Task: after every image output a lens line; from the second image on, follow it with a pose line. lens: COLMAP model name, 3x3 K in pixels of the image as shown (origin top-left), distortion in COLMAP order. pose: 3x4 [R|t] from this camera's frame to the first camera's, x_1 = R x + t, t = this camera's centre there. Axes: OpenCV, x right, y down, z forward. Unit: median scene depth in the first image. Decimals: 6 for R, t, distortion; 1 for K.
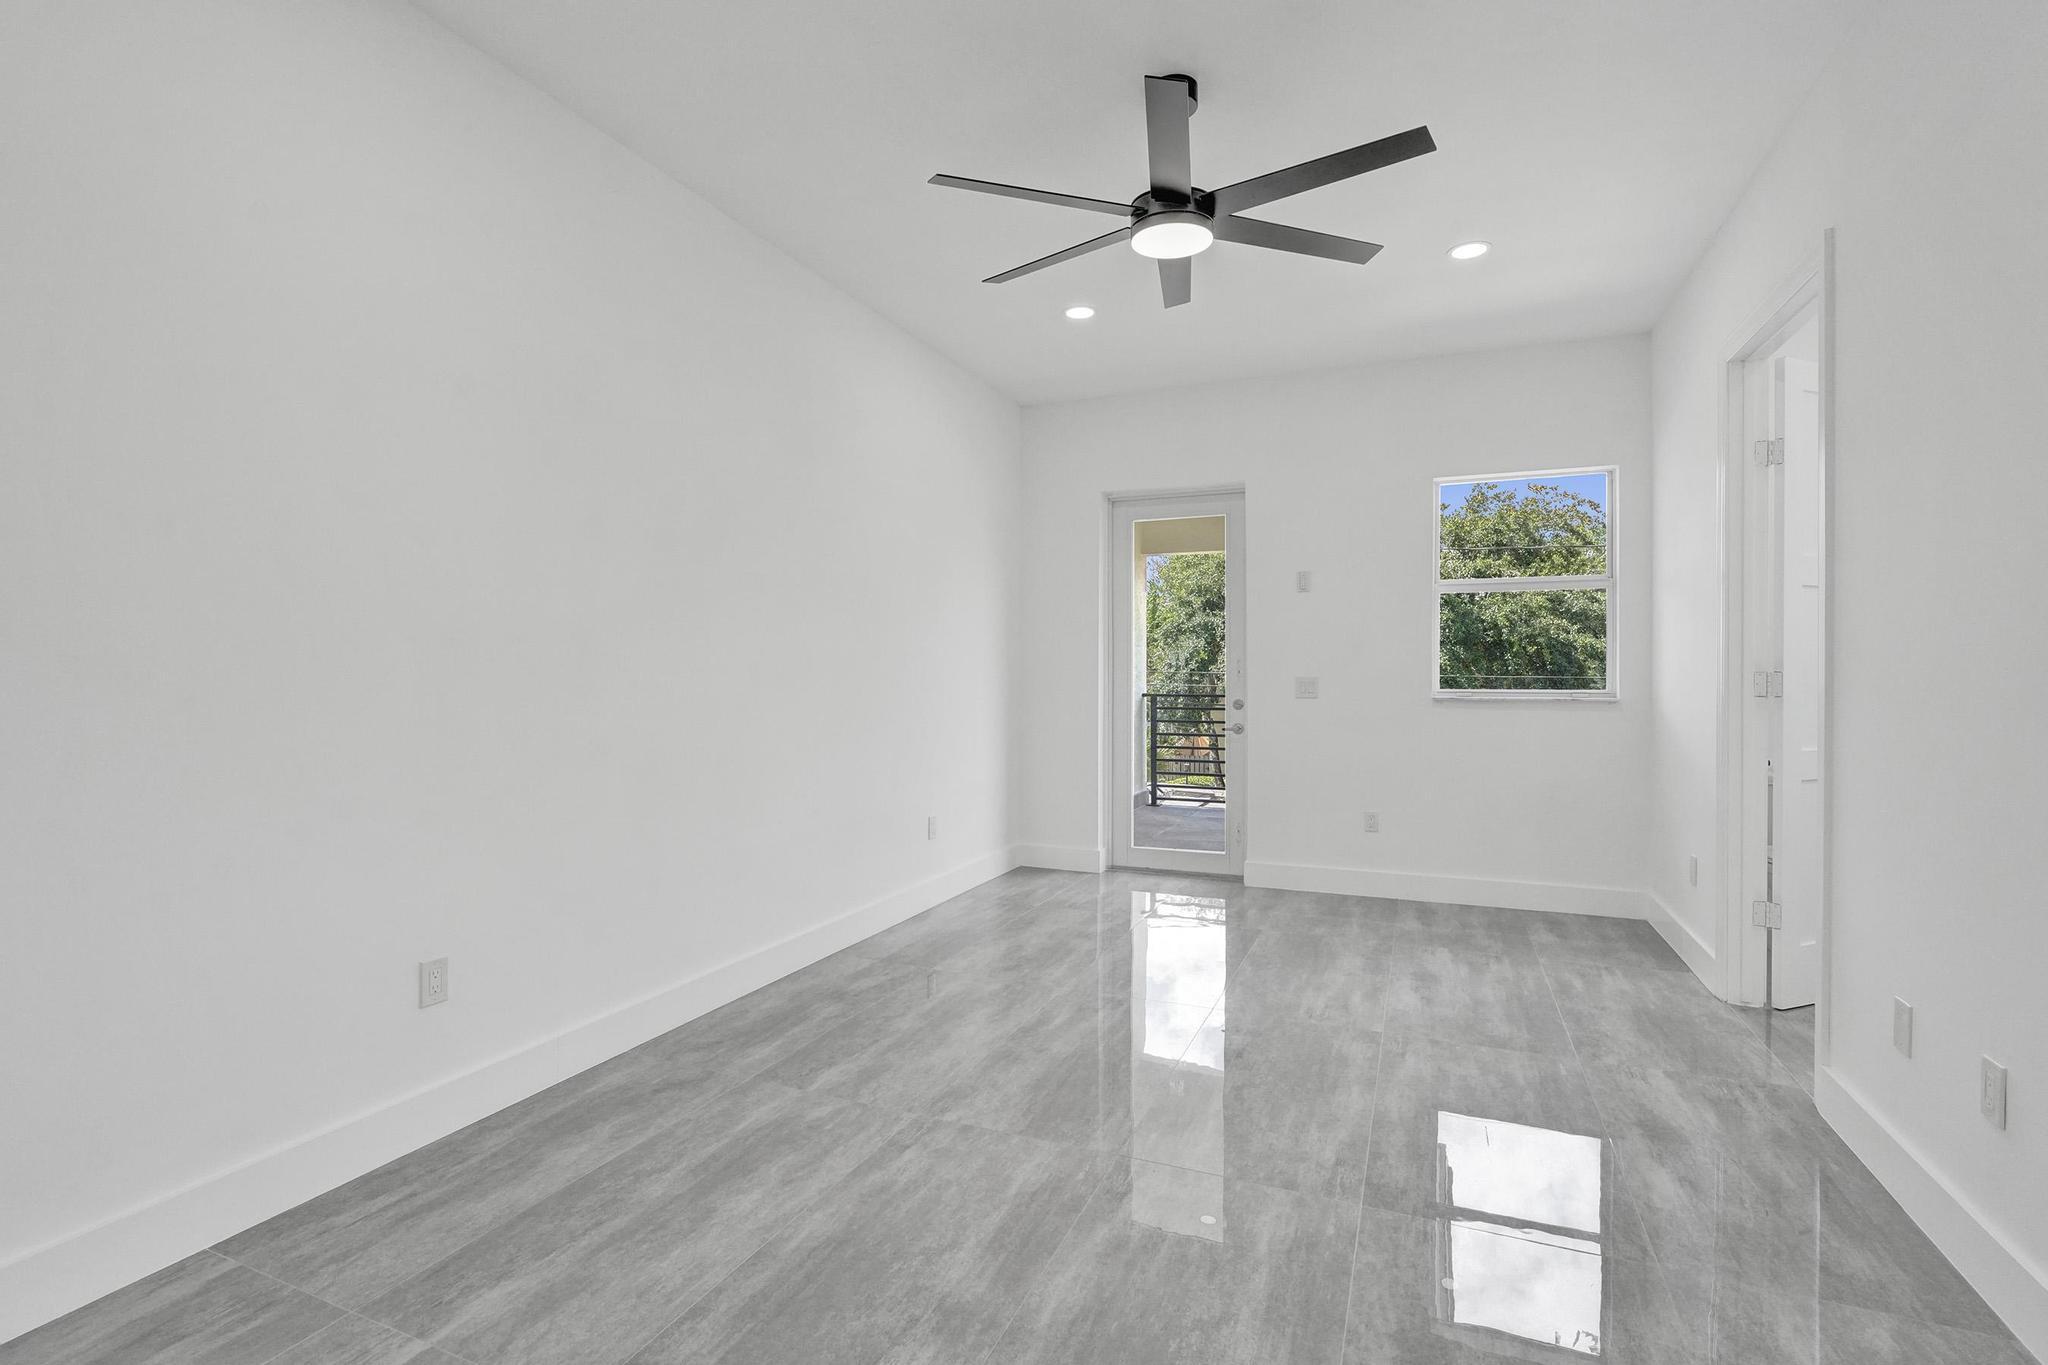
lens RADIAL K [[960.8, 0, 1025.5], [0, 960.8, 691.1], [0, 0, 1]] dist [-0.002201, -0.000568]
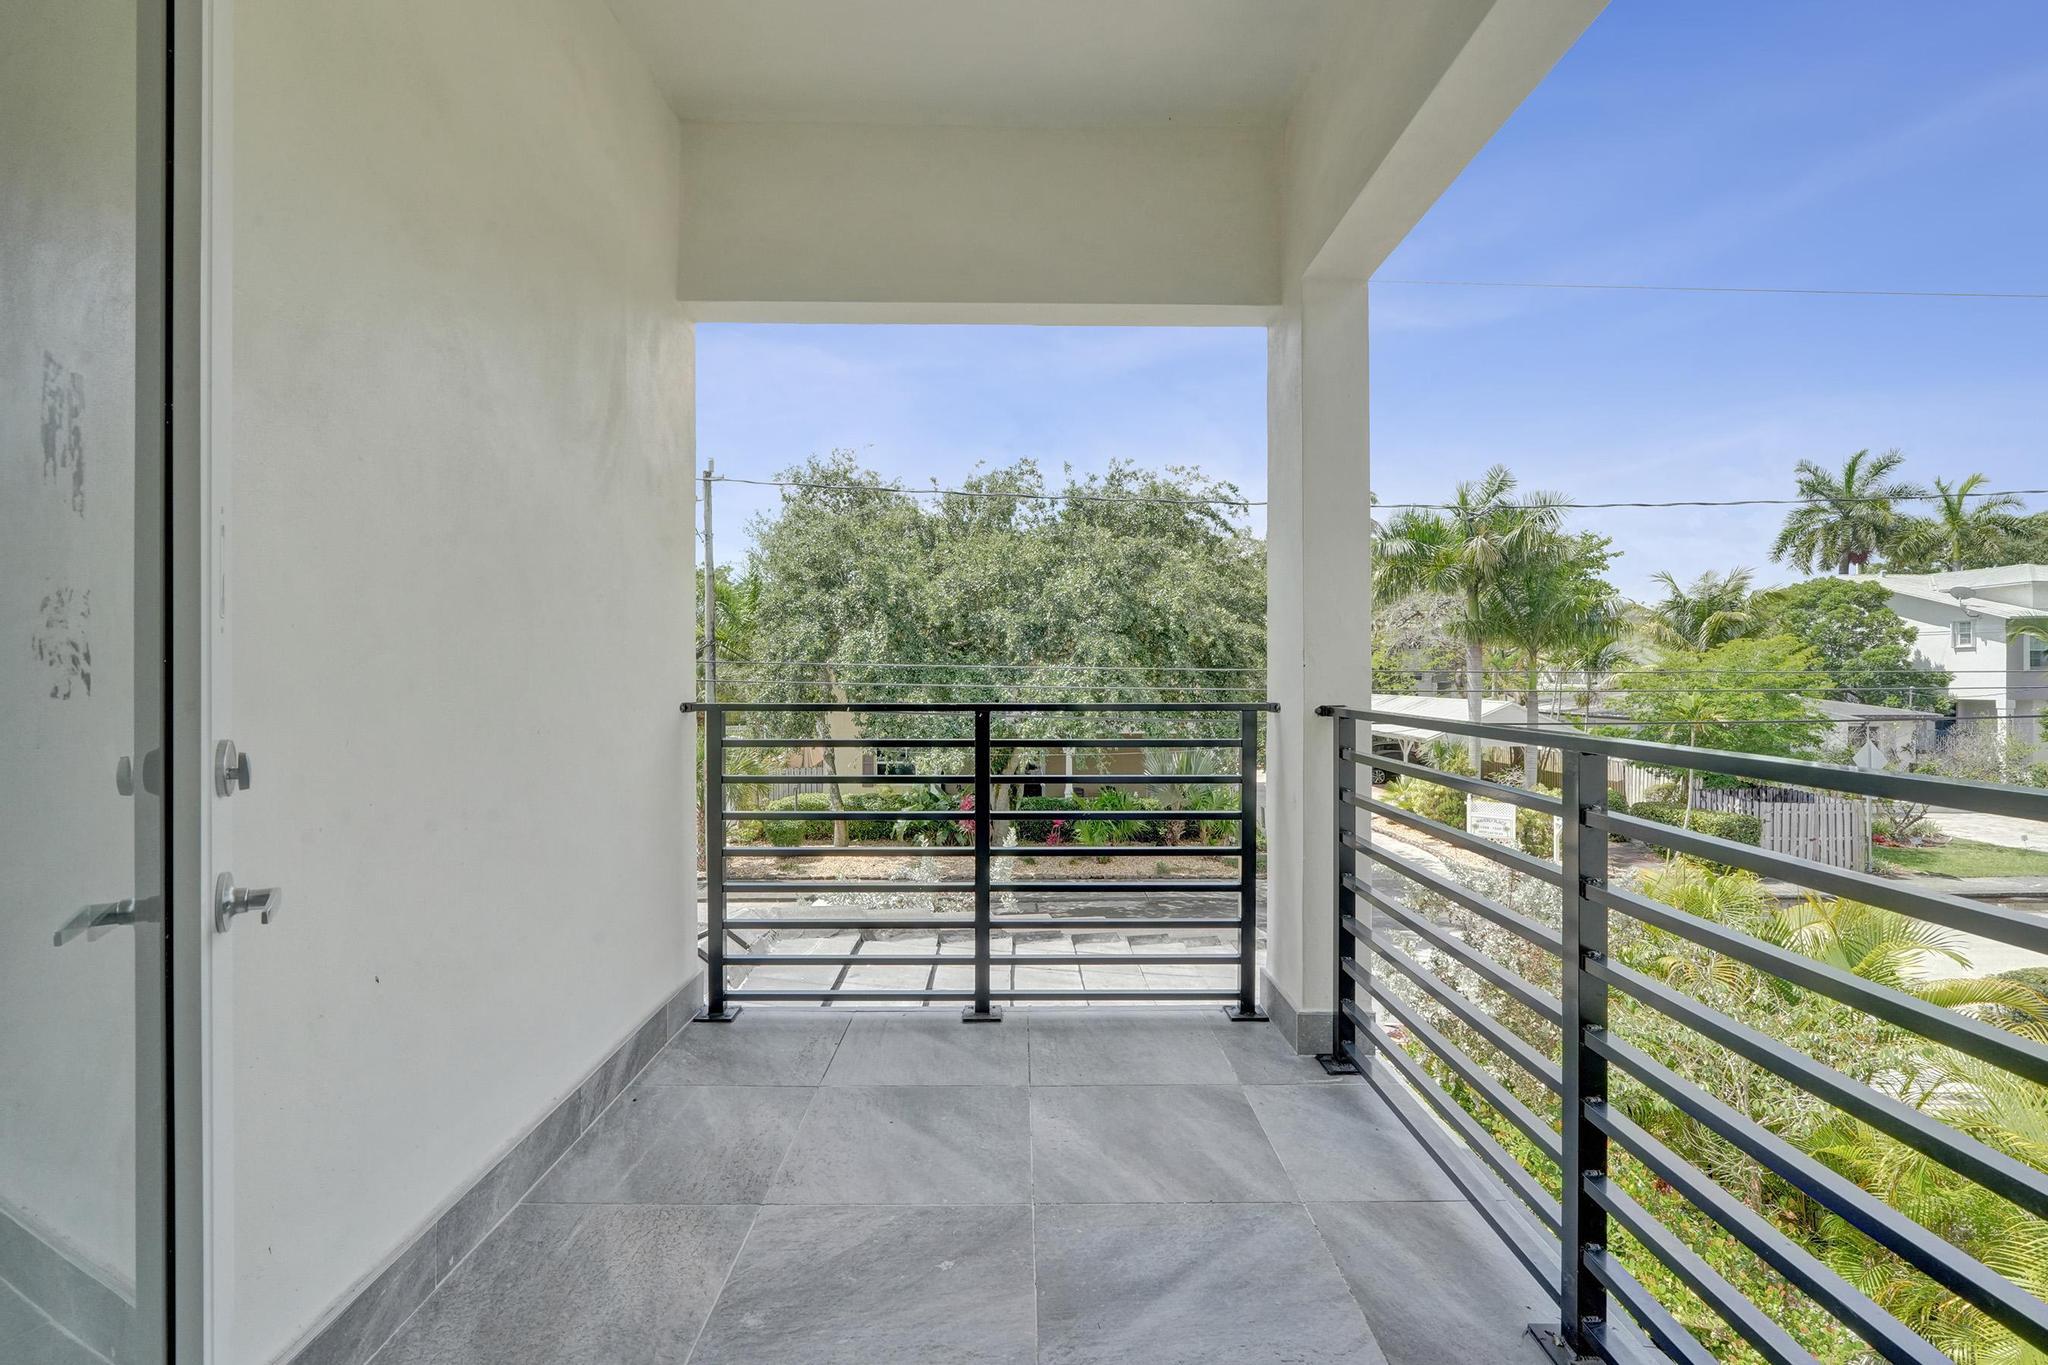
lens RADIAL K [[960.8, 0, 1025.5], [0, 960.8, 691.1], [0, 0, 1]] dist [-0.002201, -0.000568]
pose [[0.920072, -0.011918, 0.391568, 0.038649], [0.011607, 0.999928, 0.003162, -0.000731], [-0.391577, 0.001636, 0.920144, 0.239988]]
